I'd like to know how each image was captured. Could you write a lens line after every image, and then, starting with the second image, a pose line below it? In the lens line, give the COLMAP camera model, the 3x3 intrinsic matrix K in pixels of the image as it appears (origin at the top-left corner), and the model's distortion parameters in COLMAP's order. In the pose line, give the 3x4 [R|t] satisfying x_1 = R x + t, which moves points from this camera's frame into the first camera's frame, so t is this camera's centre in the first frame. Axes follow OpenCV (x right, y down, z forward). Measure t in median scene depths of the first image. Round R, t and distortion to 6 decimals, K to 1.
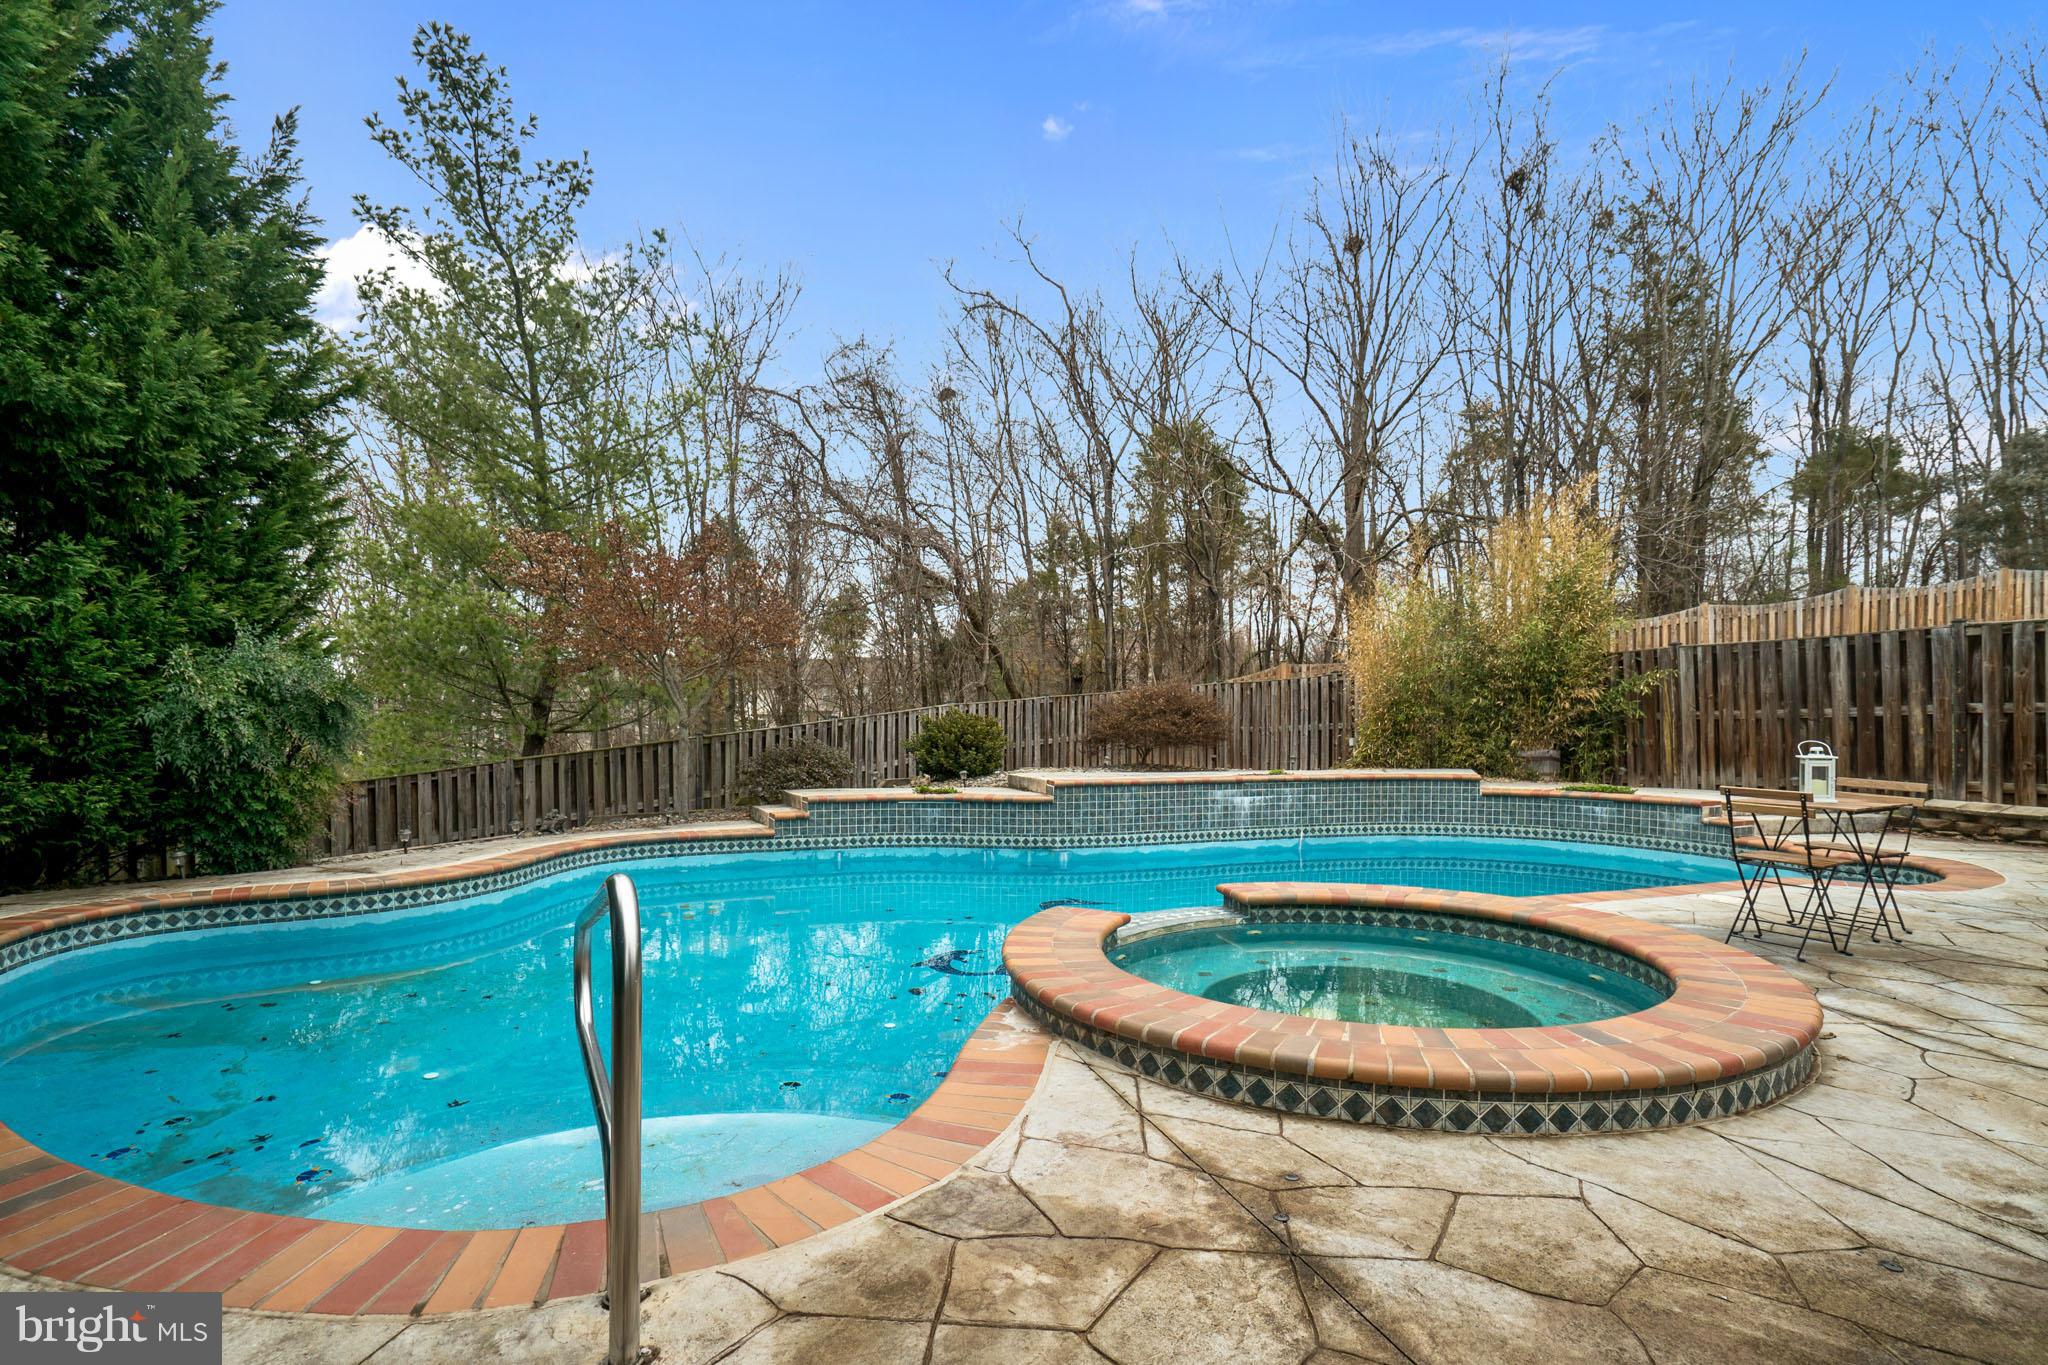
lens RADIAL K [[910.9, 0, 1029.0], [0, 910.9, 673.6], [0, 0, 1]] dist [-0.037842, -0.000152]
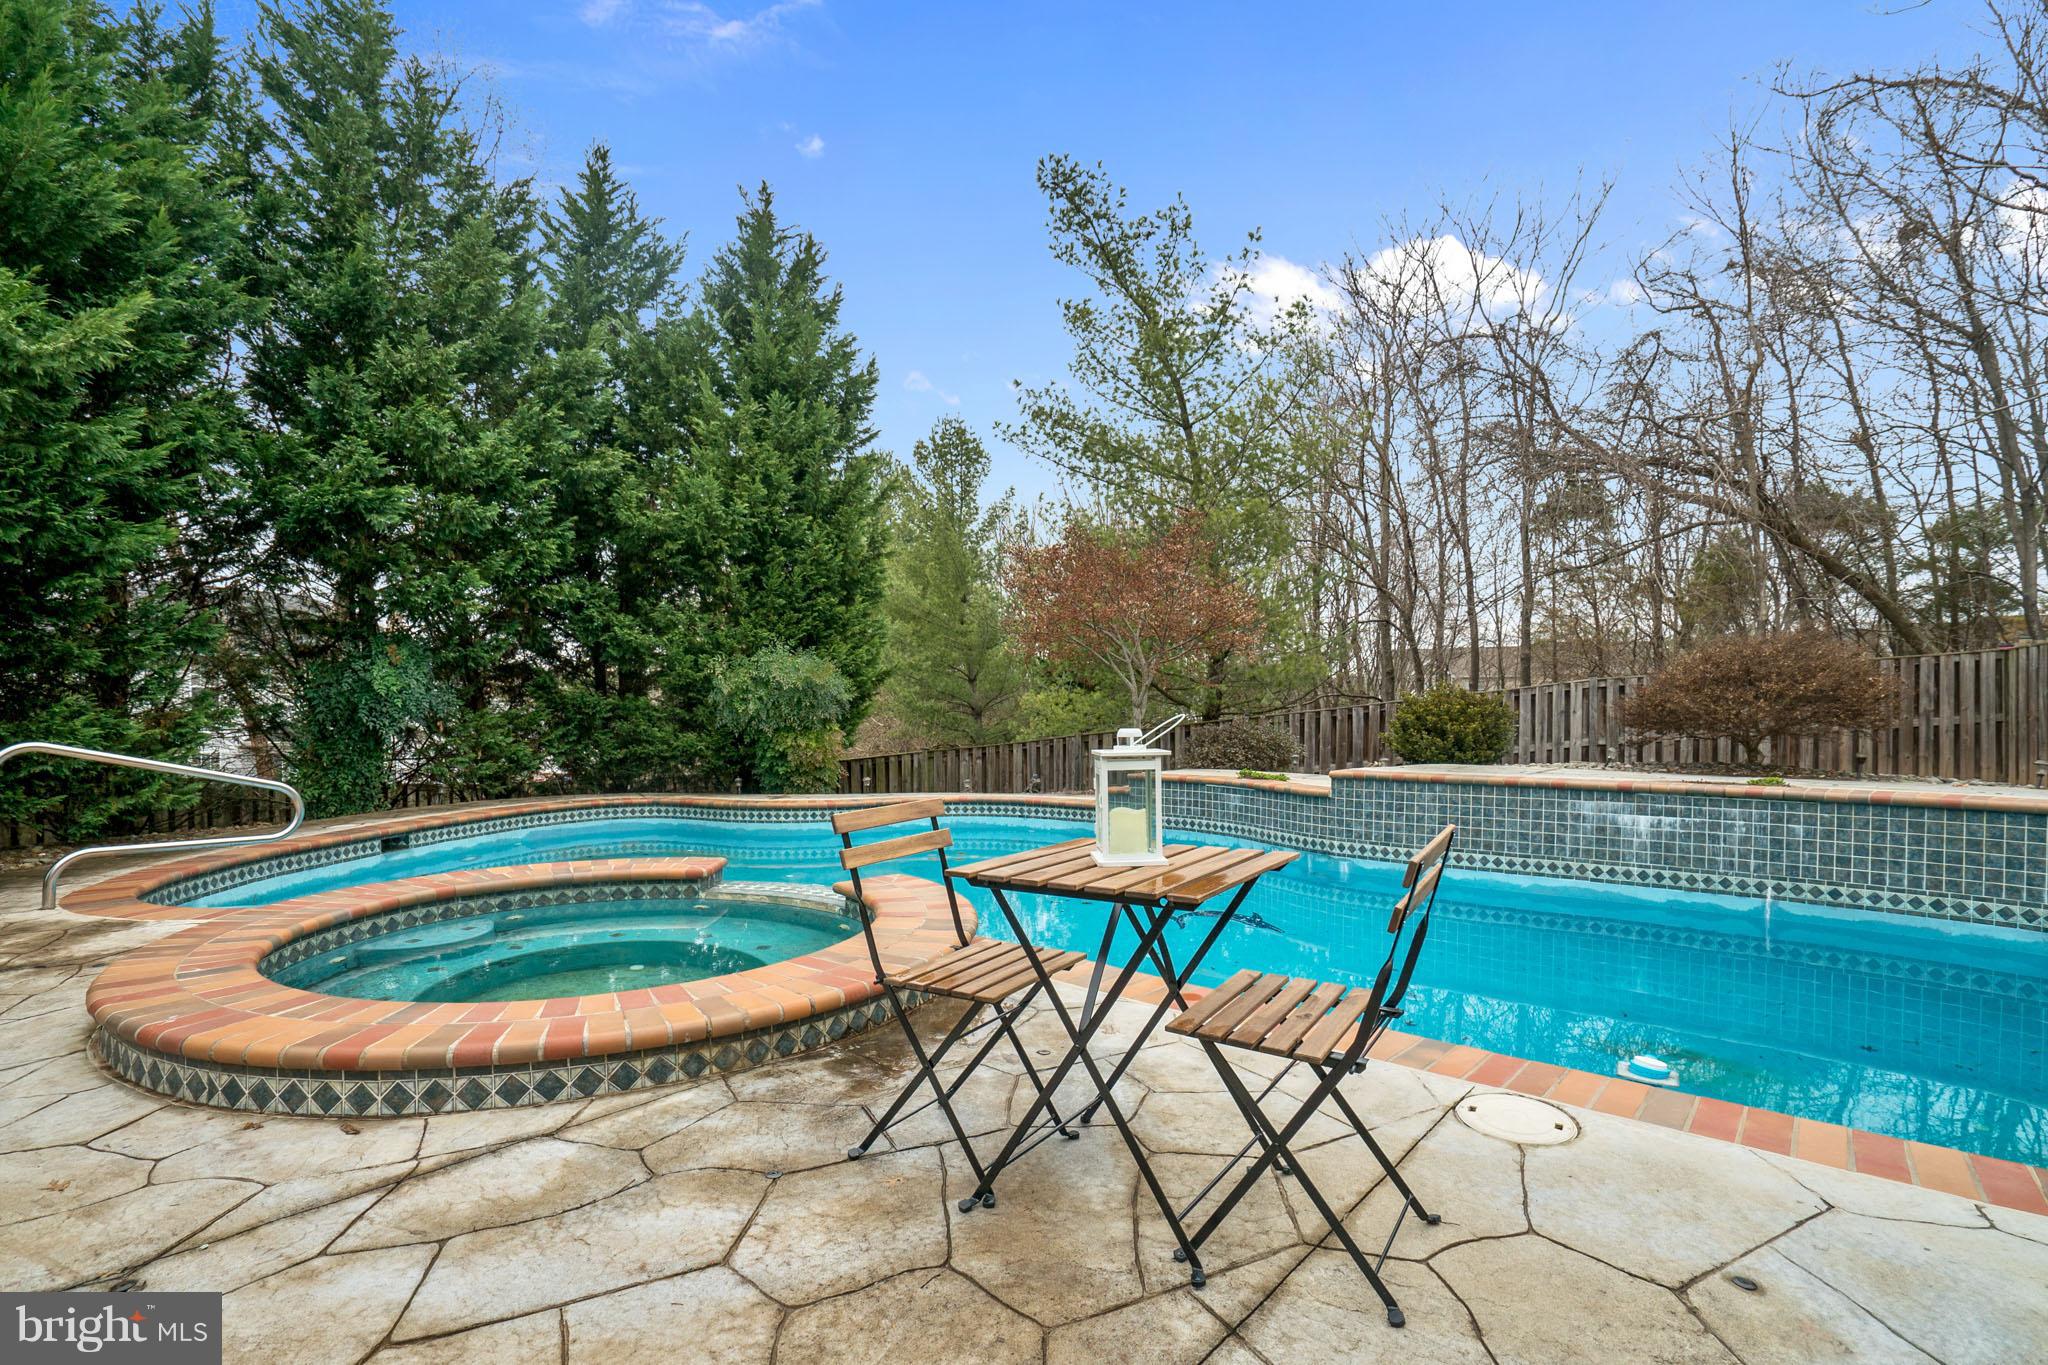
lens RADIAL K [[943.2, 0, 1024.5], [0, 943.2, 692.0], [0, 0, 1]] dist [-0.001490, 0.000120]
pose [[0.560411, -0.014428, -0.828089, 0.553675], [0.045848, 0.998856, 0.013625, 0.025513], [0.826945, -0.045601, 0.560431, 0.313714]]
